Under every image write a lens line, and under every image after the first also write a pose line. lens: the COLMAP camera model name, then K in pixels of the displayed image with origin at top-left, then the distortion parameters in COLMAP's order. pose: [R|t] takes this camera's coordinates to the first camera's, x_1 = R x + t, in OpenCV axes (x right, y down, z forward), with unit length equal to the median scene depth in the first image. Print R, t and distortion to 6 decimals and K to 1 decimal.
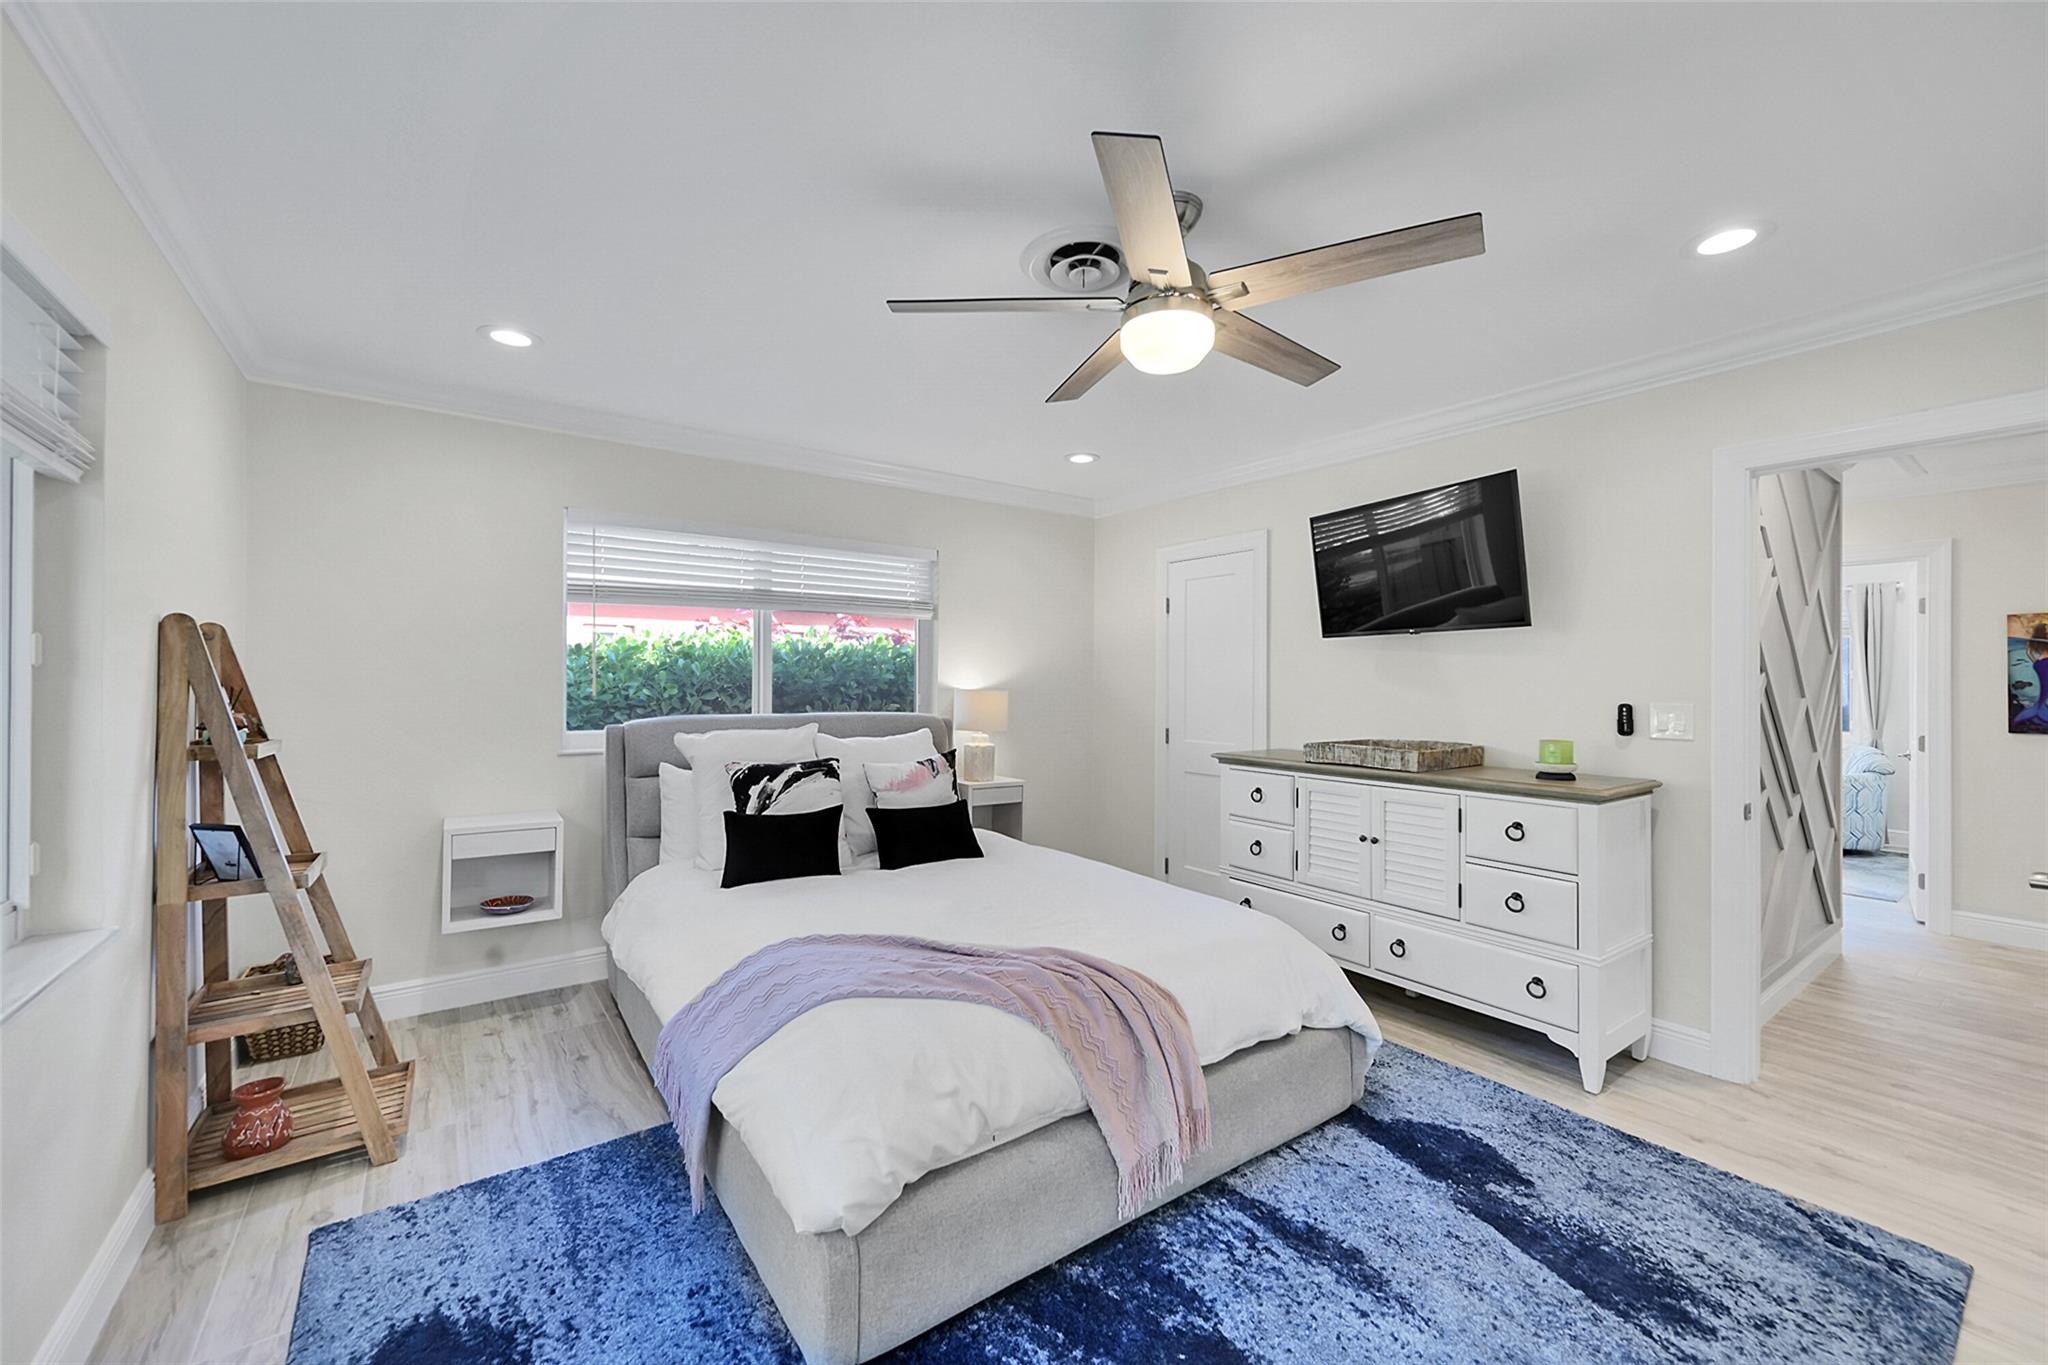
lens RADIAL K [[815.0, 0, 1039.0], [0, 815.0, 679.7], [0, 0, 1]] dist [0.004117, -0.000883]
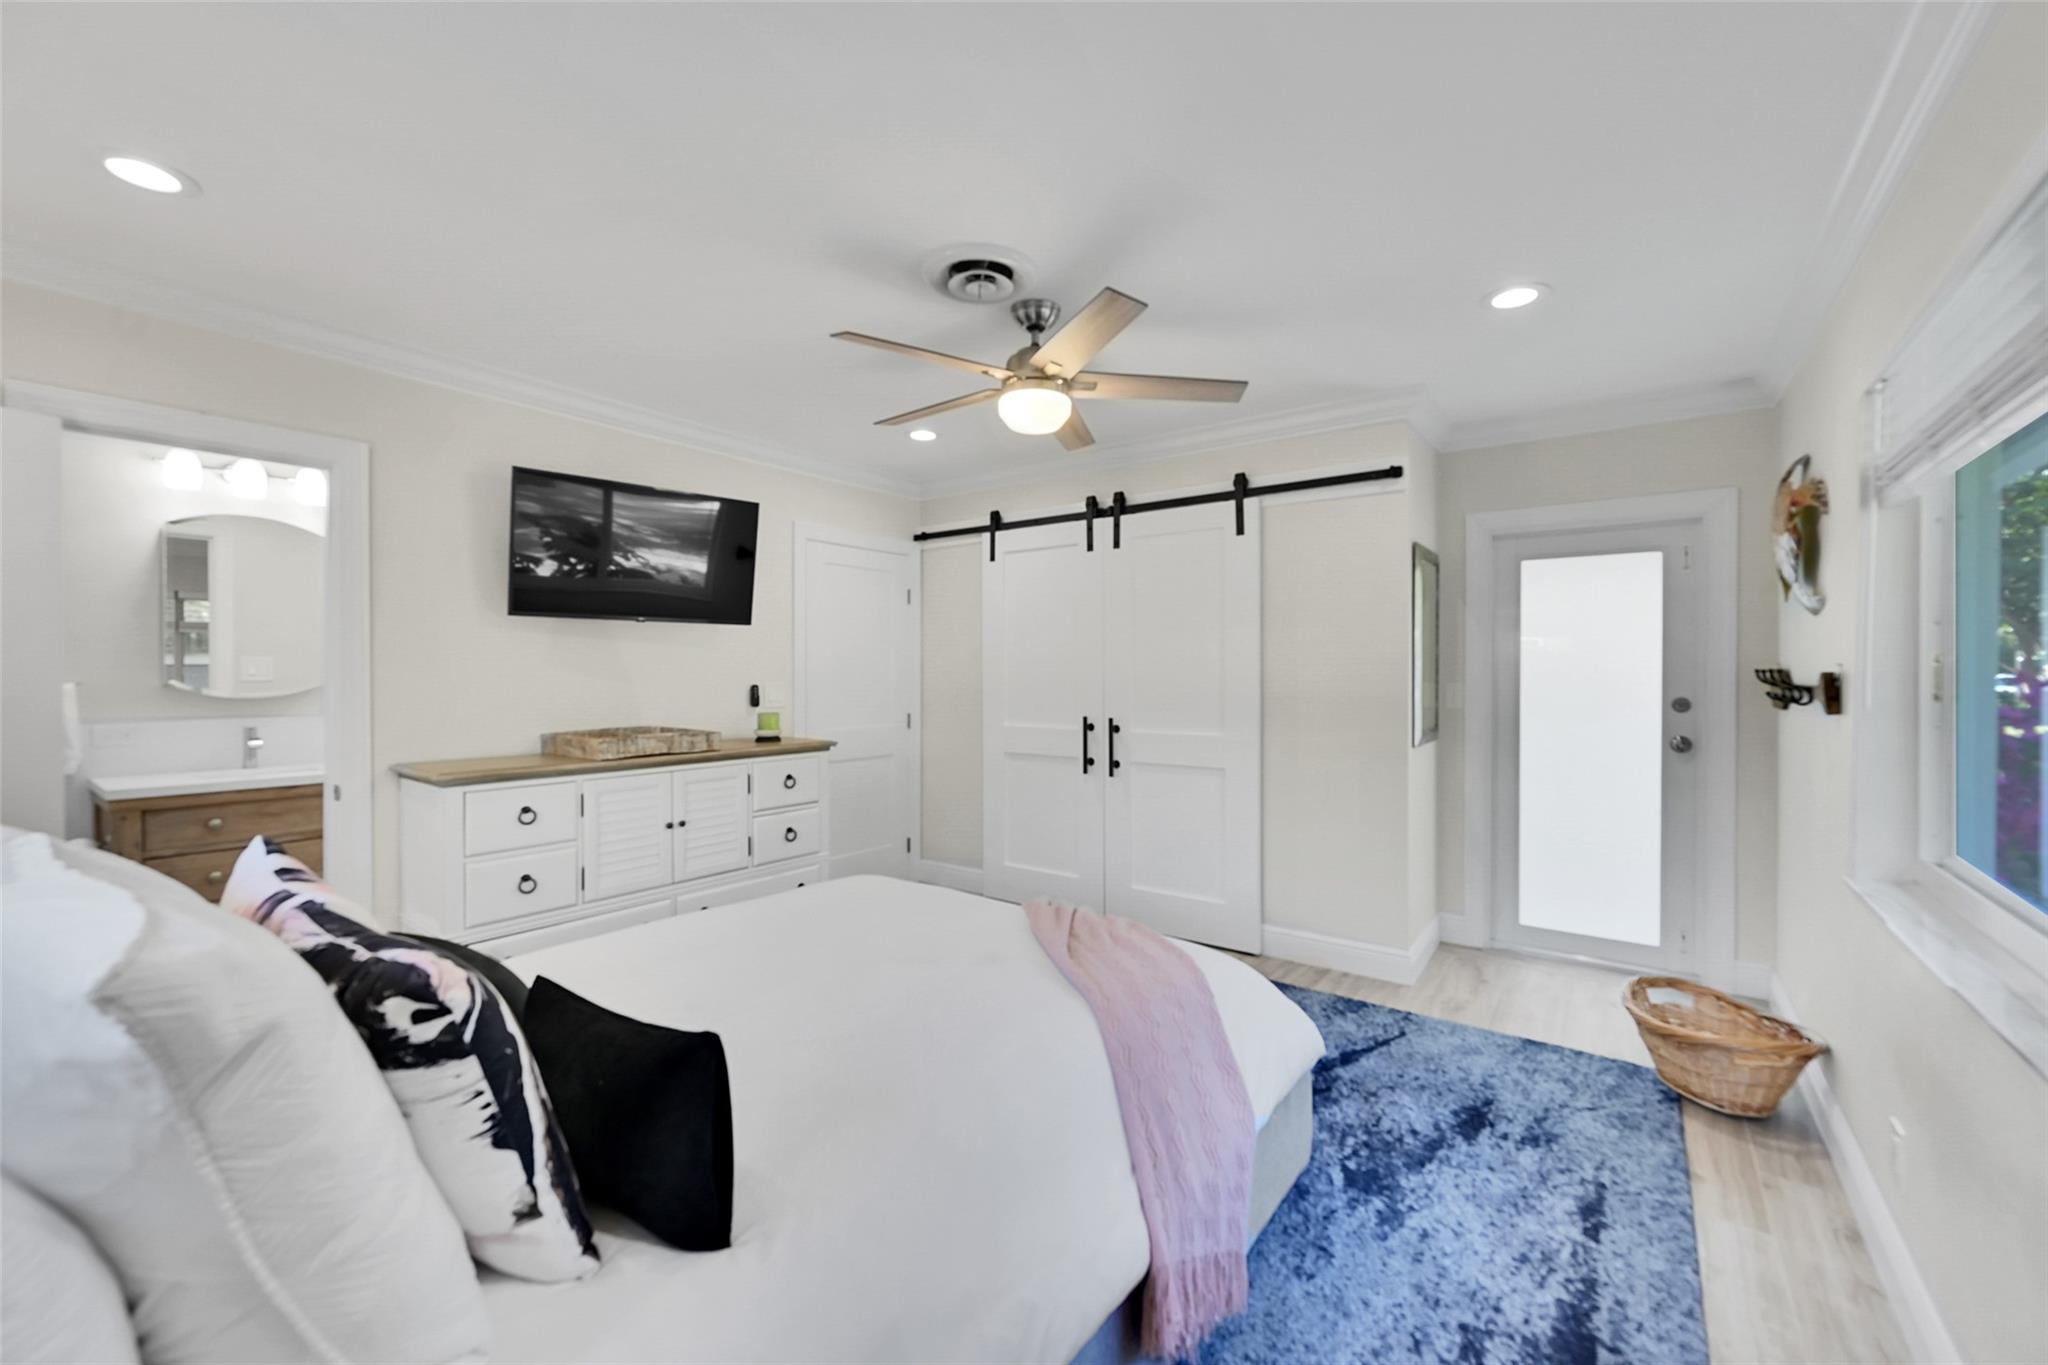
lens RADIAL K [[815.0, 0, 1020.2], [0, 815.0, 679.4], [0, 0, 1]] dist [0.004117, -0.000883]
pose [[-0.282912, -0.013018, 0.959057, -0.763772], [-0.001305, 0.999912, 0.013188, 0.001092], [-0.959145, 0.002480, -0.282905, 0.969288]]
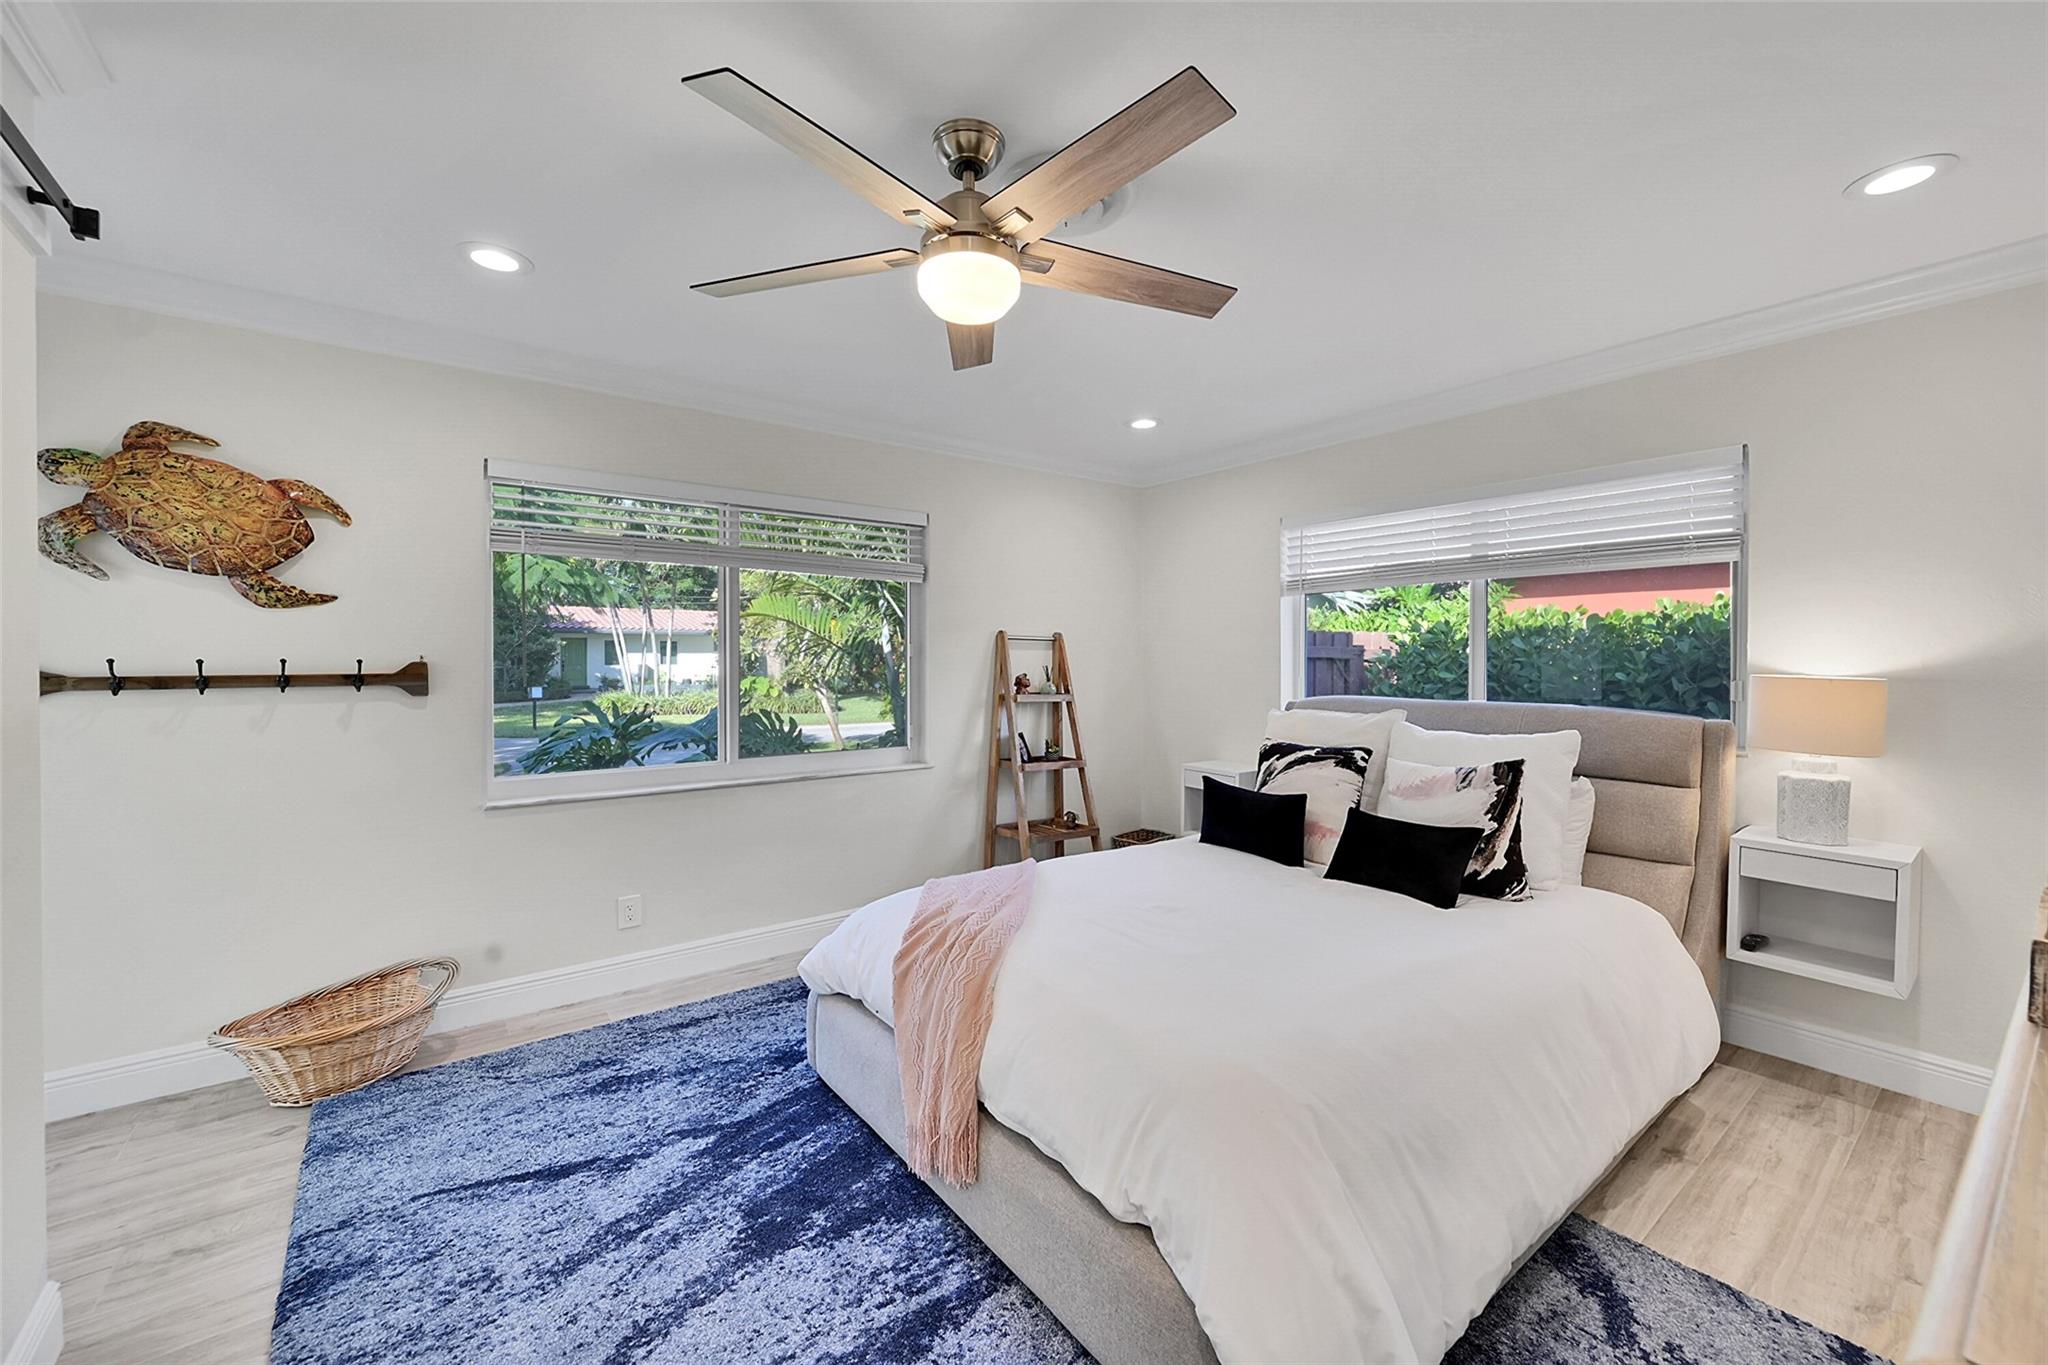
lens RADIAL K [[815.0, 0, 1017.1], [0, 815.0, 672.2], [0, 0, 1]] dist [0.004117, -0.000883]
pose [[0.007034, 0.007797, -0.999945, 0.747052], [0.000656, 0.999969, 0.007802, 0.007435], [0.999975, -0.000711, 0.007029, 0.729985]]
